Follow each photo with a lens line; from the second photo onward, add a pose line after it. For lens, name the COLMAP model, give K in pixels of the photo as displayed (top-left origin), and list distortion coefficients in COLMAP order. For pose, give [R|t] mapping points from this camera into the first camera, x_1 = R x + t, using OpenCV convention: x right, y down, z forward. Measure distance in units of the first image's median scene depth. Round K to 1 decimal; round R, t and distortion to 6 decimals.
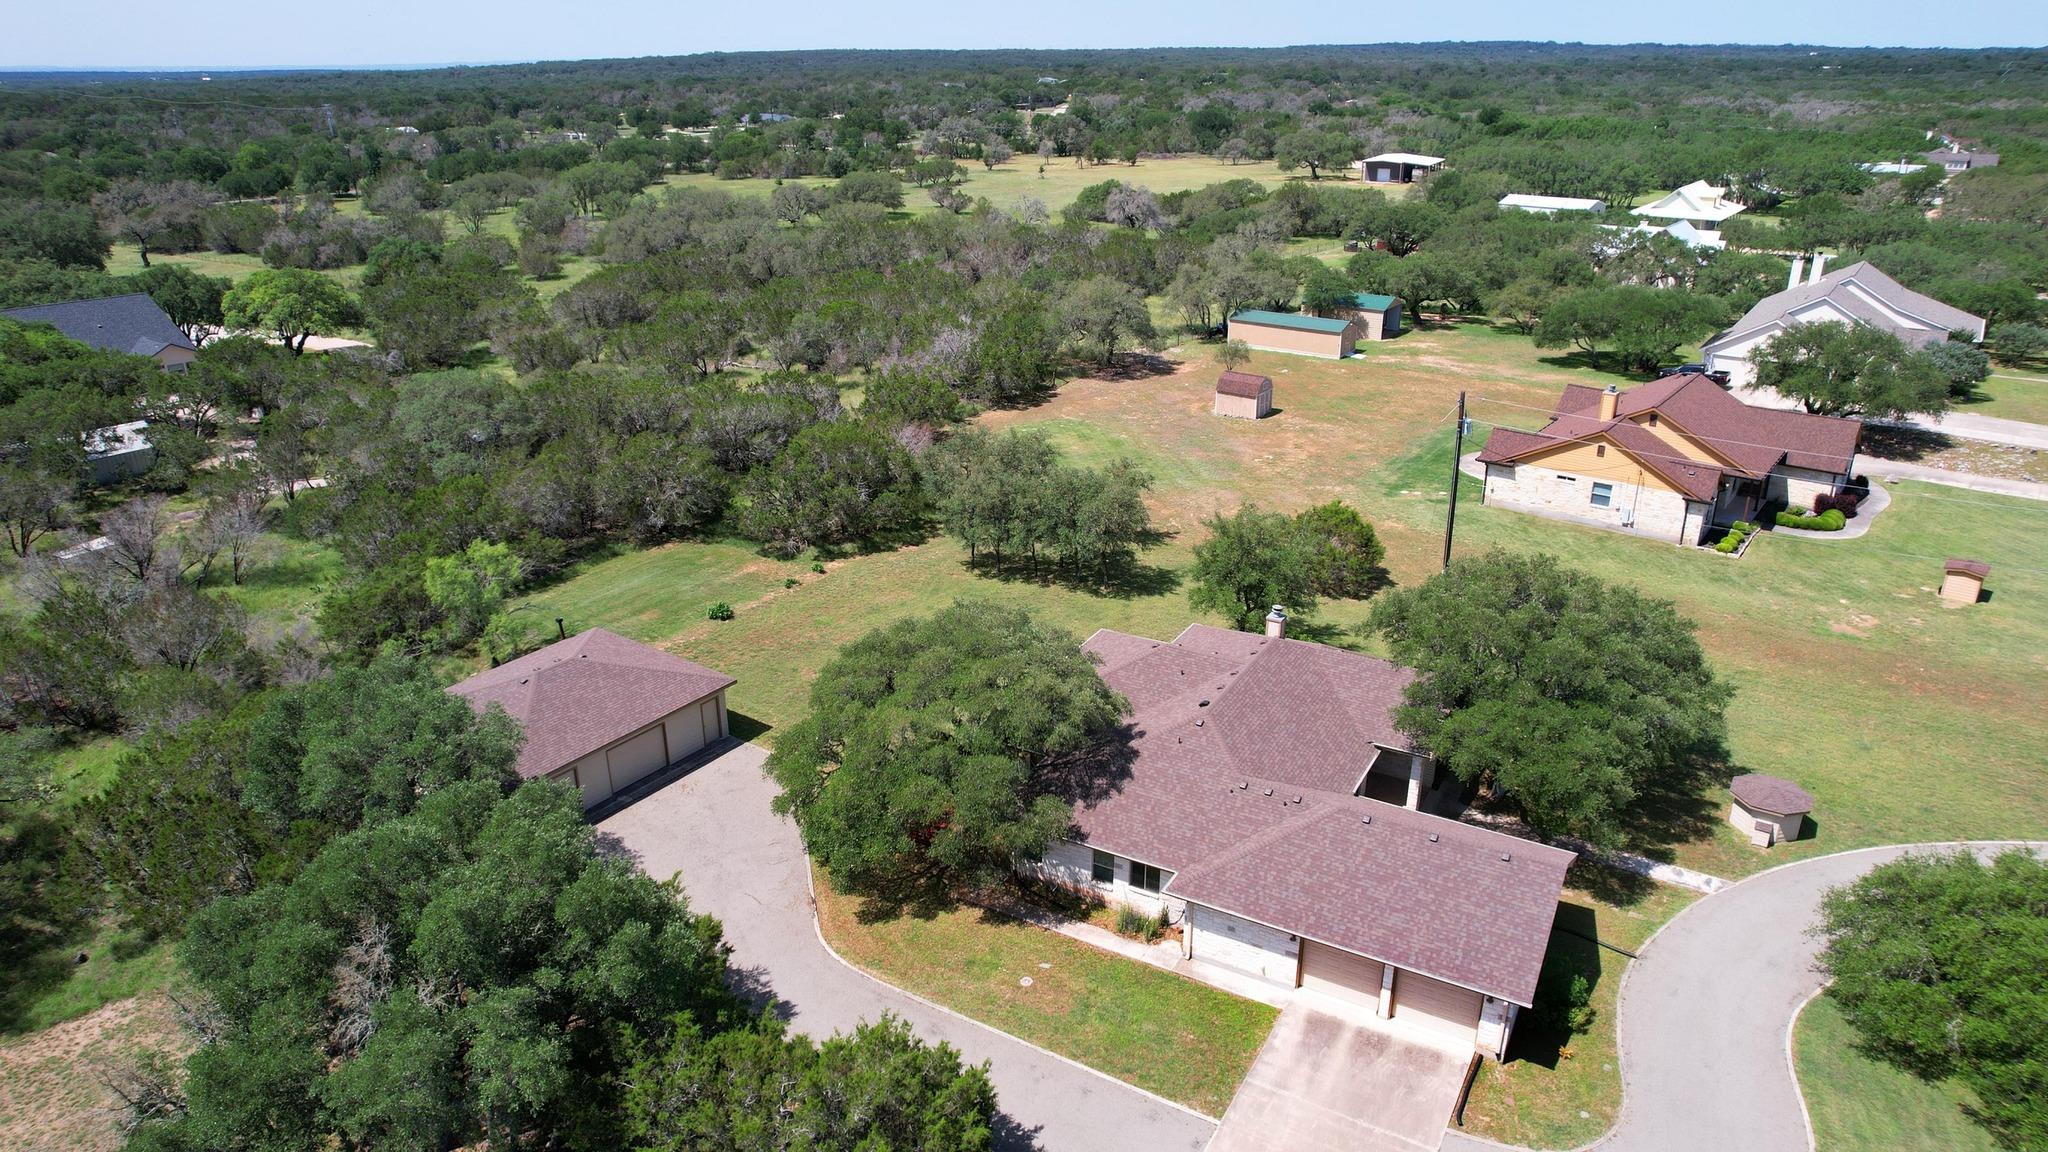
lens RADIAL K [[1263.5, 0, 1020.8], [0, 1263.5, 573.3], [0, 0, 1]] dist [-0.026757, 0.002260]
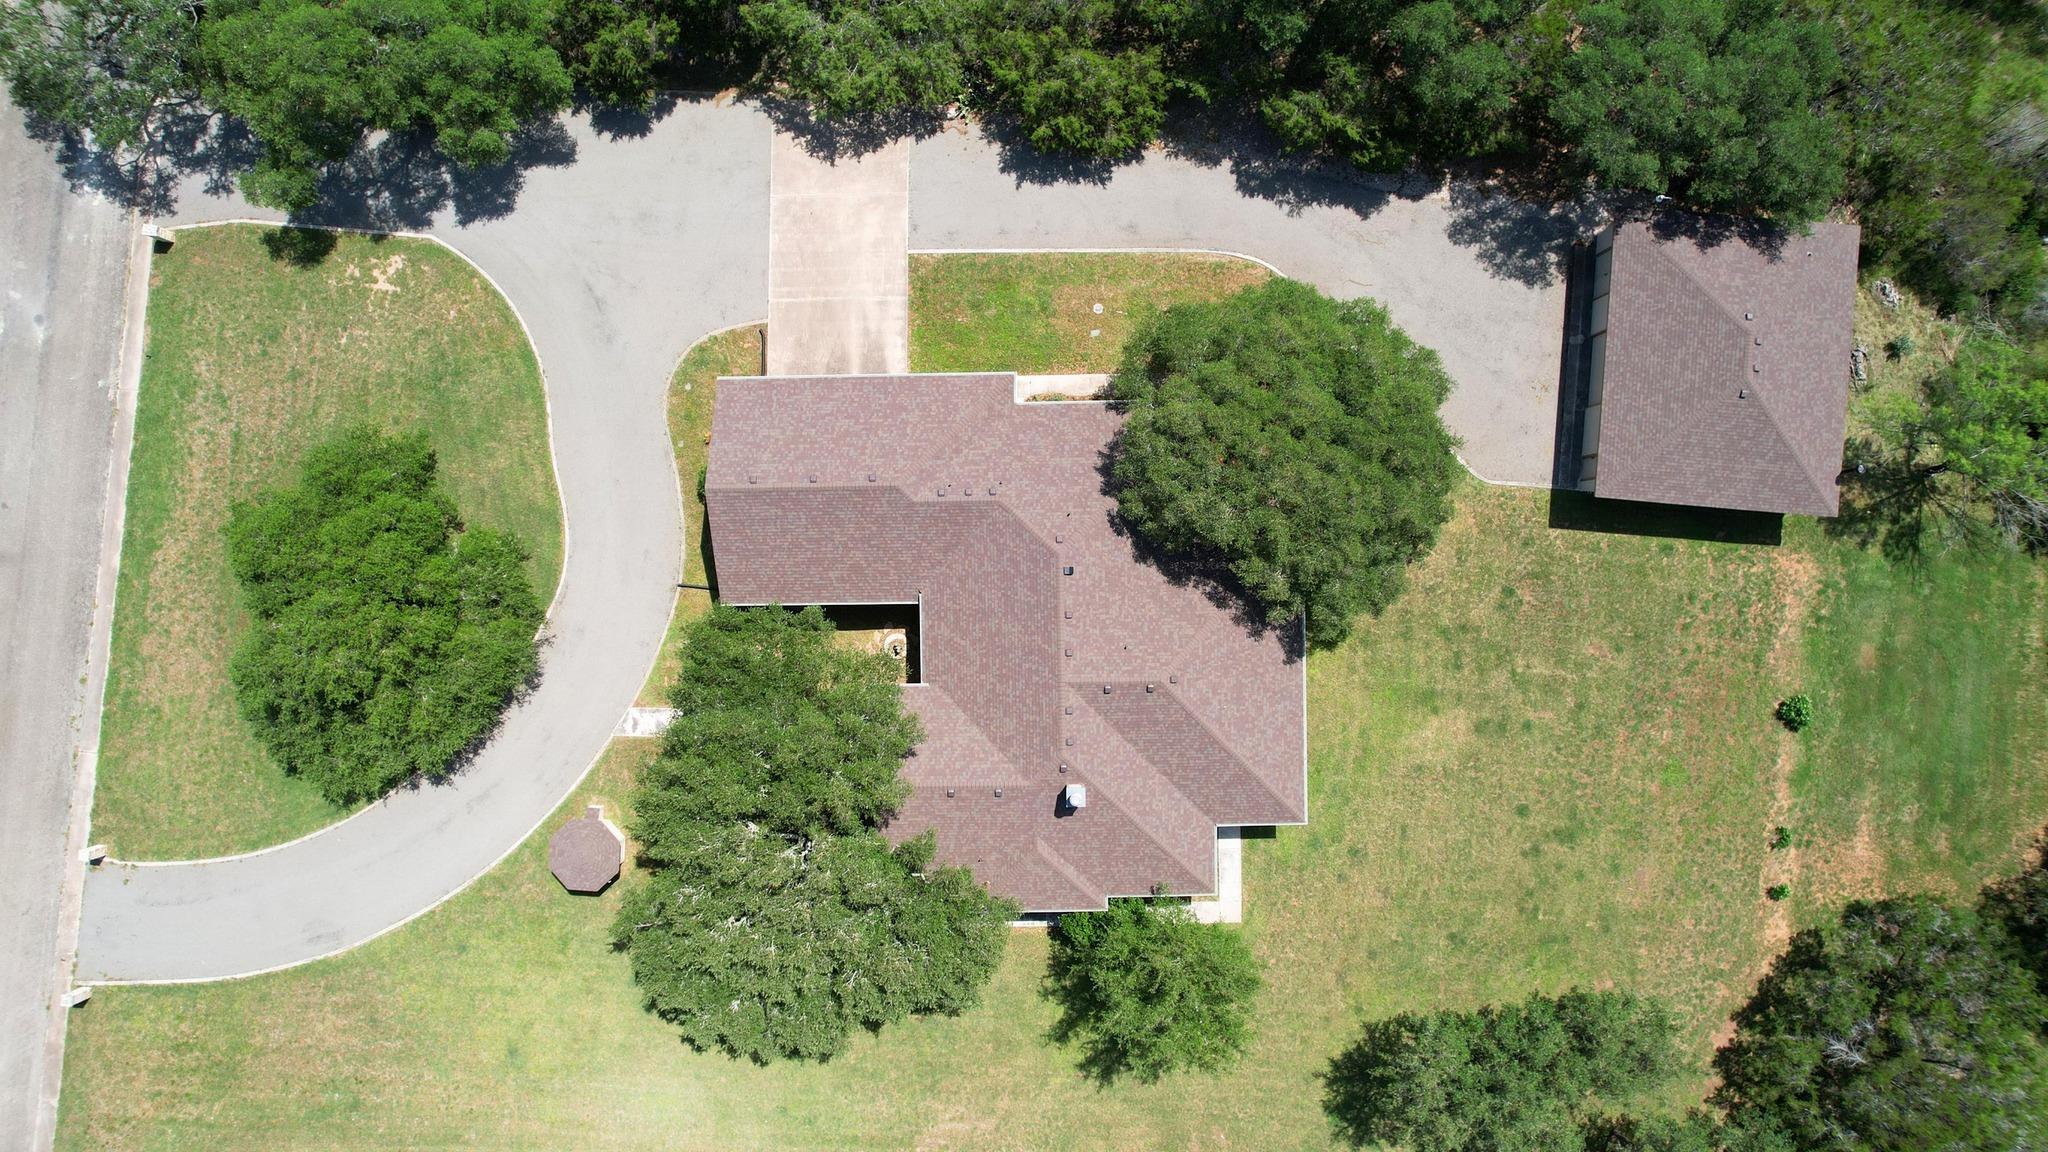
lens RADIAL K [[1263.5, 0, 1024.7], [0, 1263.5, 580.7], [0, 0, 1]] dist [-0.026757, 0.002260]
pose [[-0.858226, 0.513016, 0.016192, 0.197992], [-0.201933, -0.366480, 0.908249, -0.955769], [0.471880, 0.776213, 0.418118, 0.700009]]
